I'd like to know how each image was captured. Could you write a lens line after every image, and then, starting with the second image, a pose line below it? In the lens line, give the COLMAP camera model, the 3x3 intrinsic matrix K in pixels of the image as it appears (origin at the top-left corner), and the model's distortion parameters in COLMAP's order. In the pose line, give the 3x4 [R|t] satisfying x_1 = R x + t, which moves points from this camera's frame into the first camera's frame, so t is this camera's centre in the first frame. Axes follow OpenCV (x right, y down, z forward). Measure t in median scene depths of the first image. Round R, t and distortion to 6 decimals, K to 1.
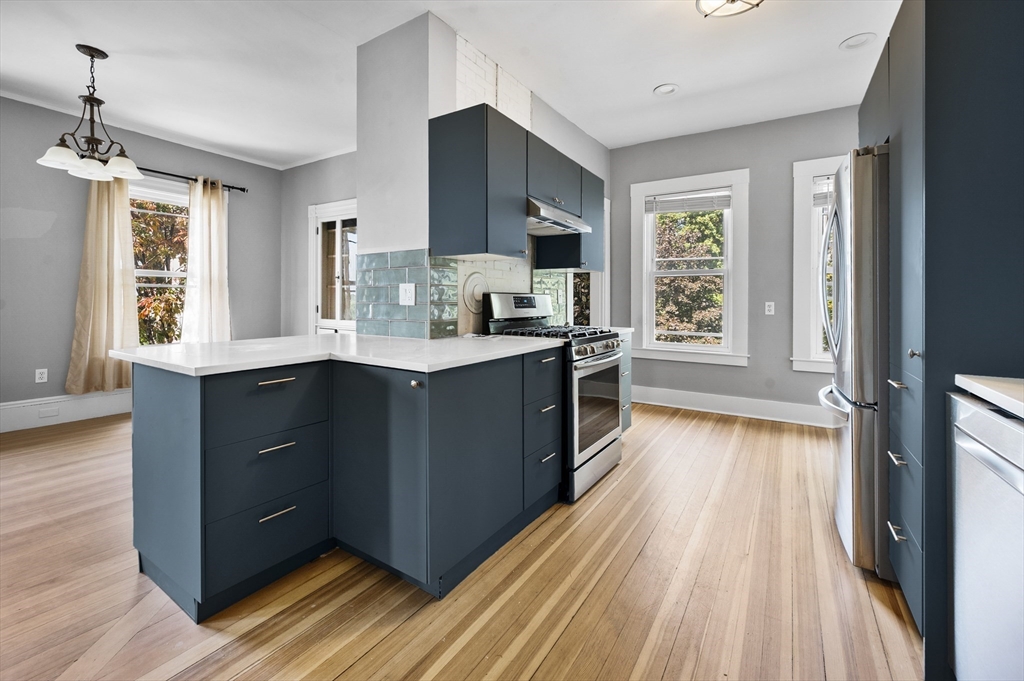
lens RADIAL K [[424.7, 0, 525.4], [0, 424.7, 304.5], [0, 0, 1]] dist [0.007358, 0.000015]
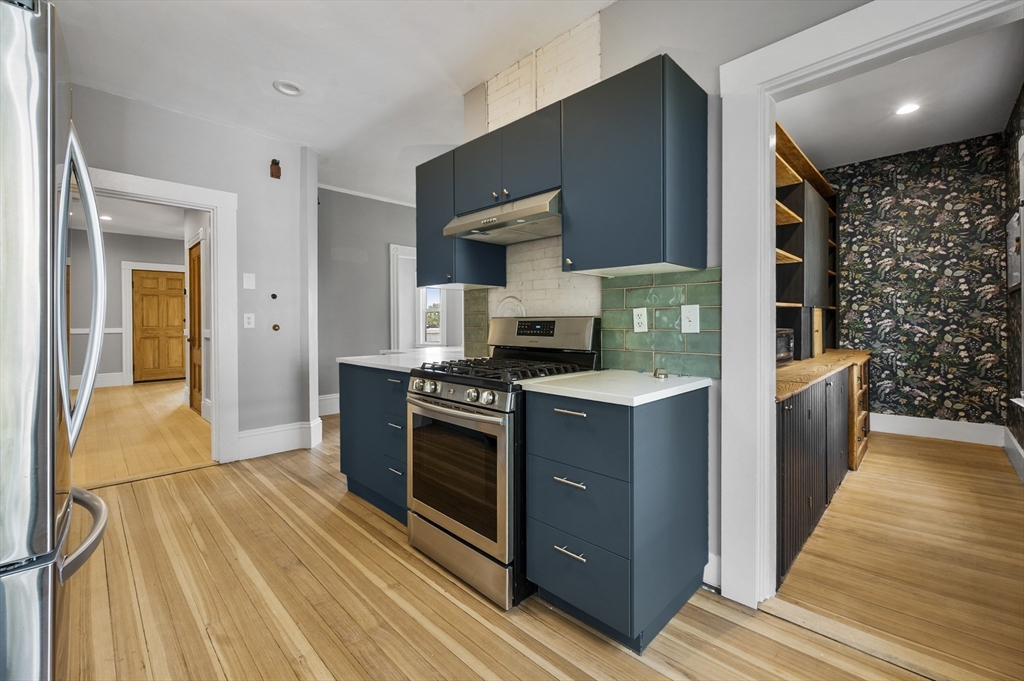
lens RADIAL K [[427.7, 0, 524.3], [0, 427.7, 328.8], [0, 0, 1]] dist [0.000015, -0.000250]
pose [[-0.210565, 0.009034, -0.977538, 0.828432], [-0.007003, 0.999918, 0.010749, -0.013604], [0.977555, 0.009109, -0.210484, 1.225887]]
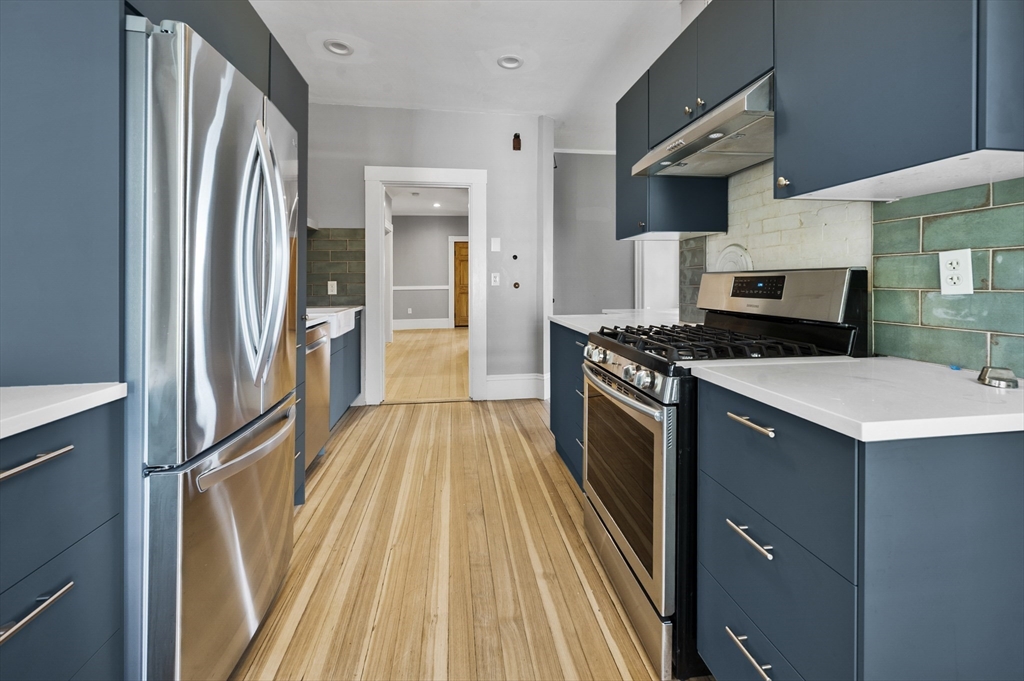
lens RADIAL K [[424.2, 0, 515.2], [0, 424.2, 288.3], [0, 0, 1]] dist [-0.001609, -0.000309]
pose [[-0.762596, 0.007450, -0.646832, 0.632050], [-0.004279, 0.999854, 0.016561, -0.012024], [0.646861, 0.015398, -0.762453, 1.302708]]
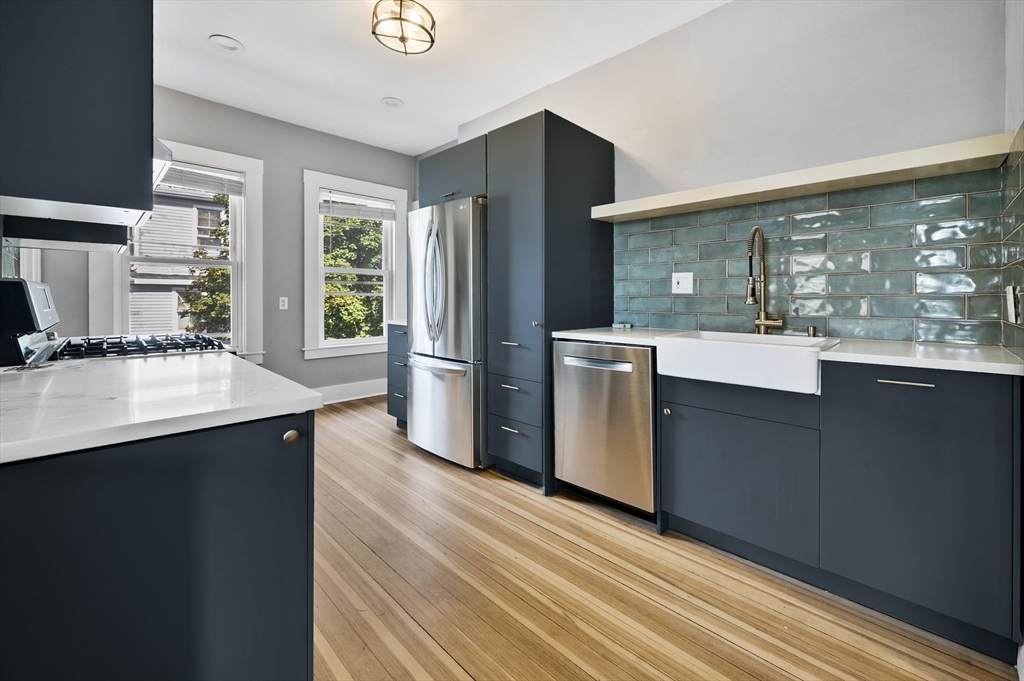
lens RADIAL K [[420.7, 0, 516.4], [0, 420.7, 302.9], [0, 0, 1]] dist [-0.016463, -0.000120]
pose [[0.232271, -0.013535, 0.972557, -0.402753], [0.009076, 0.999890, 0.011748, 0.002018], [-0.972609, 0.006098, 0.232368, 0.312072]]
